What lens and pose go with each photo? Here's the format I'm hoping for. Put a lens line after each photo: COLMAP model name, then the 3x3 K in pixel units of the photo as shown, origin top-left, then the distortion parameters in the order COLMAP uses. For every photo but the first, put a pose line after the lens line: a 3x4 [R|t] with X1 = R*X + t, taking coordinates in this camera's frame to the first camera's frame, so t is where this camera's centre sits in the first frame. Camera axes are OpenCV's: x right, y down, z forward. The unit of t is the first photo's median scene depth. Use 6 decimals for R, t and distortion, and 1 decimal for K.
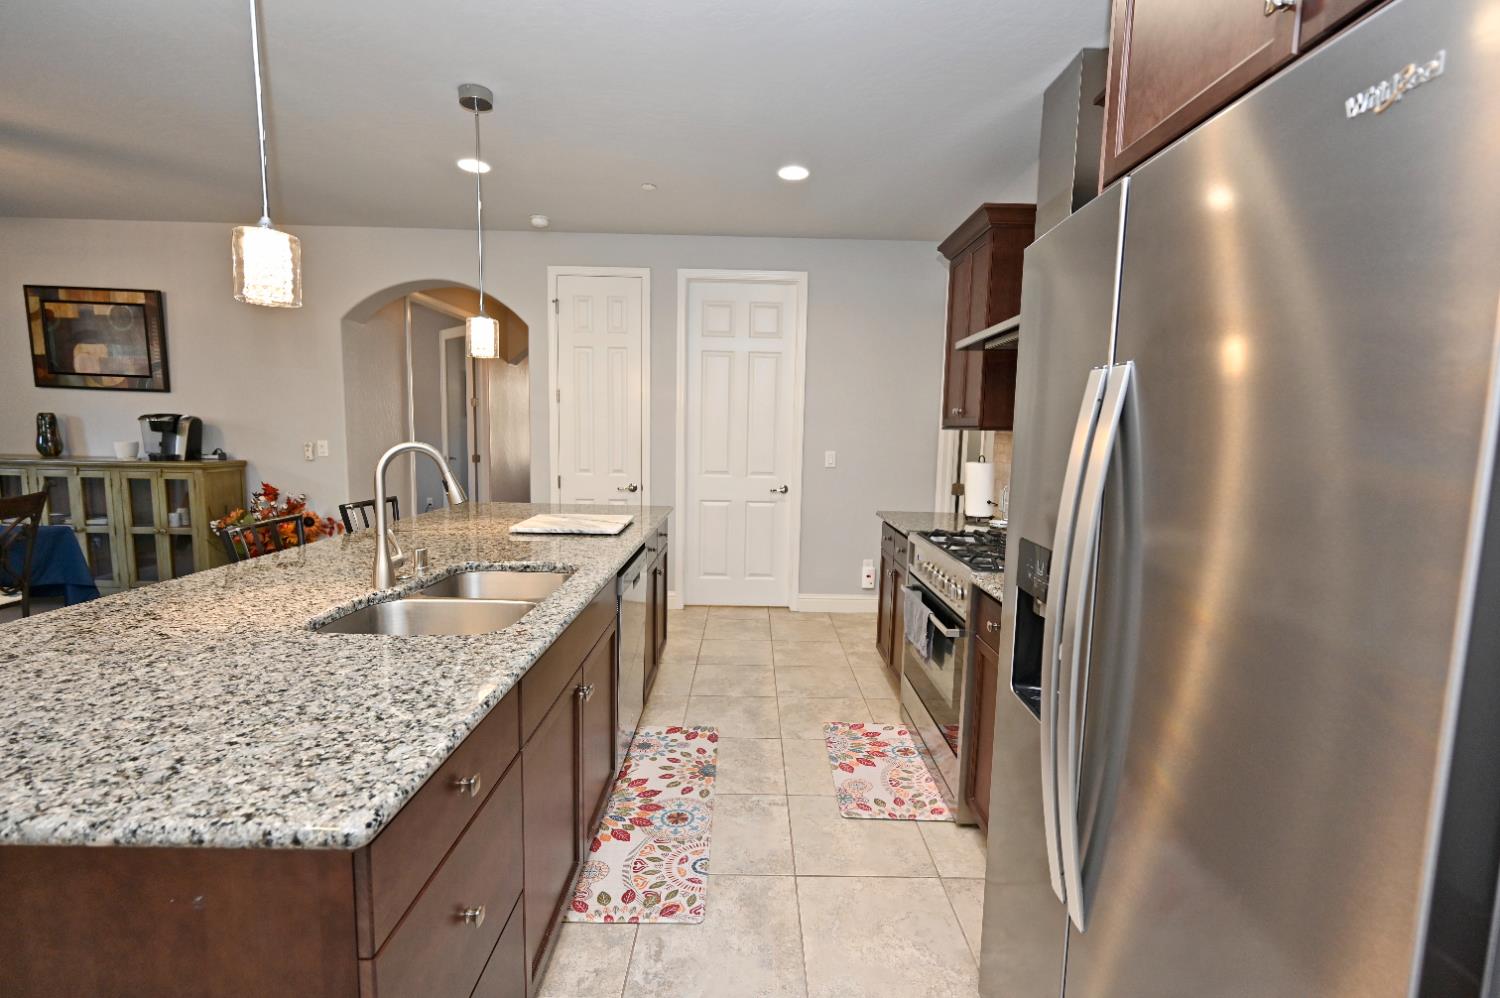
lens RADIAL K [[645.1, 0, 750.4], [0, 645.1, 498.7], [0, 0, 1]] dist [0.000370, -0.000784]
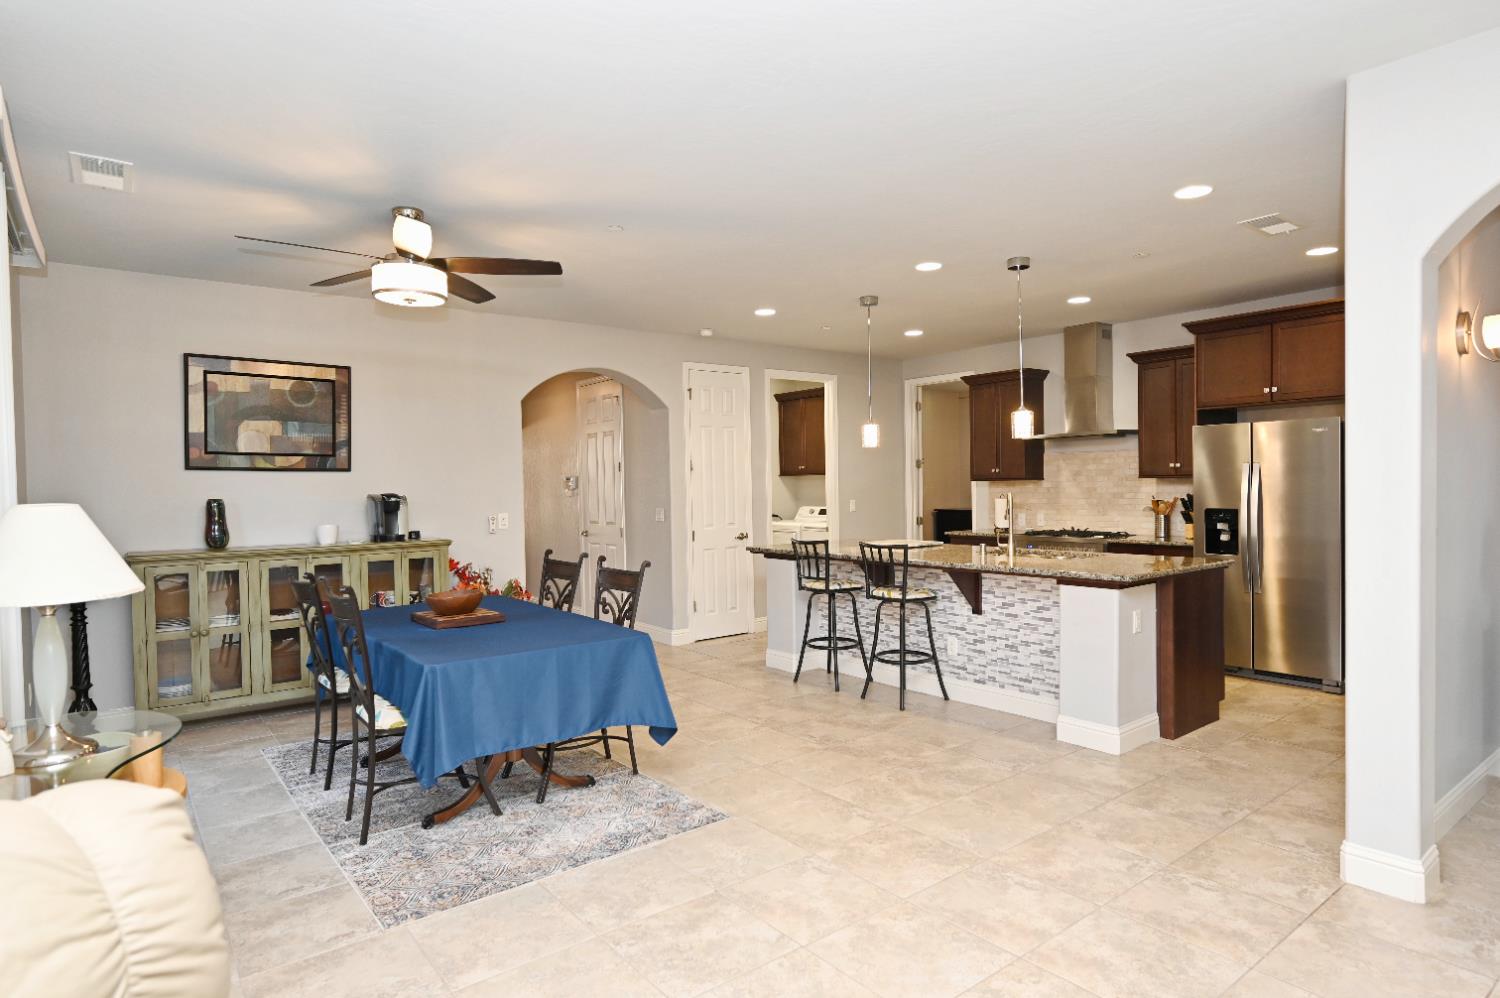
lens RADIAL K [[821.0, 0, 752.8], [0, 821.0, 508.2], [0, 0, 1]] dist [-0.004170, 0.001870]
pose [[0.795362, -0.054573, 0.603674, -1.188394], [0.100966, 0.993953, -0.043170, -0.000286], [-0.597667, 0.095286, 0.796062, -0.310620]]
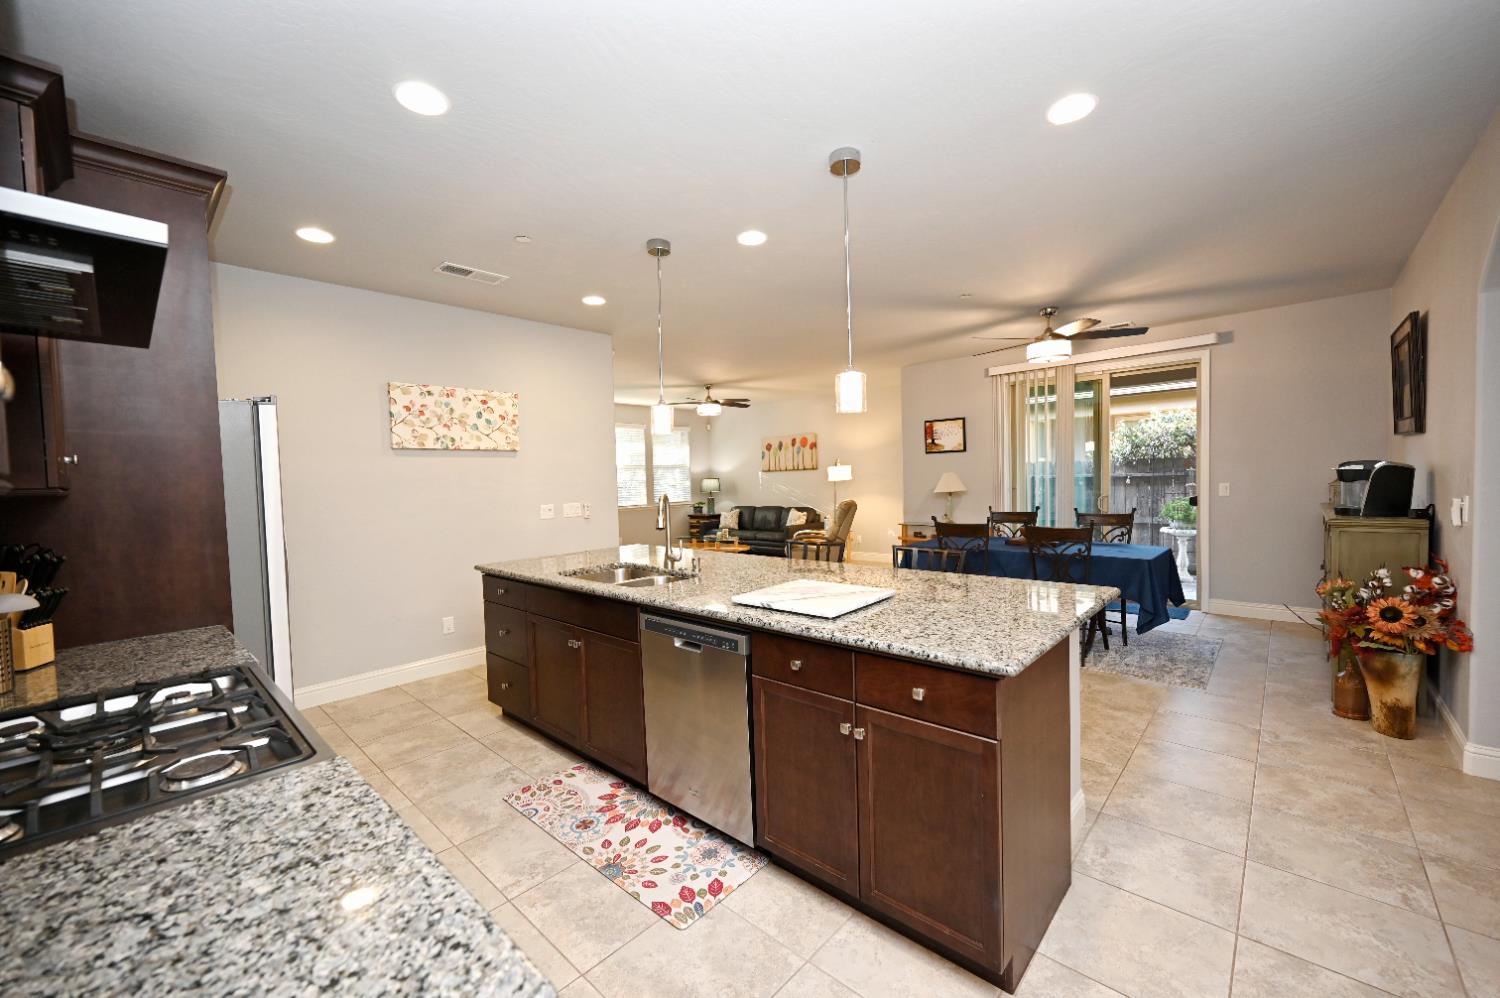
lens RADIAL K [[588.8, 0, 756.3], [0, 588.8, 499.2], [0, 0, 1]] dist [-0.001211, 0.000754]
pose [[-0.673898, 0.025185, -0.738395, 0.217294], [-0.064461, 0.993603, 0.092720, -0.097443], [0.736007, 0.110082, -0.667964, 0.915984]]
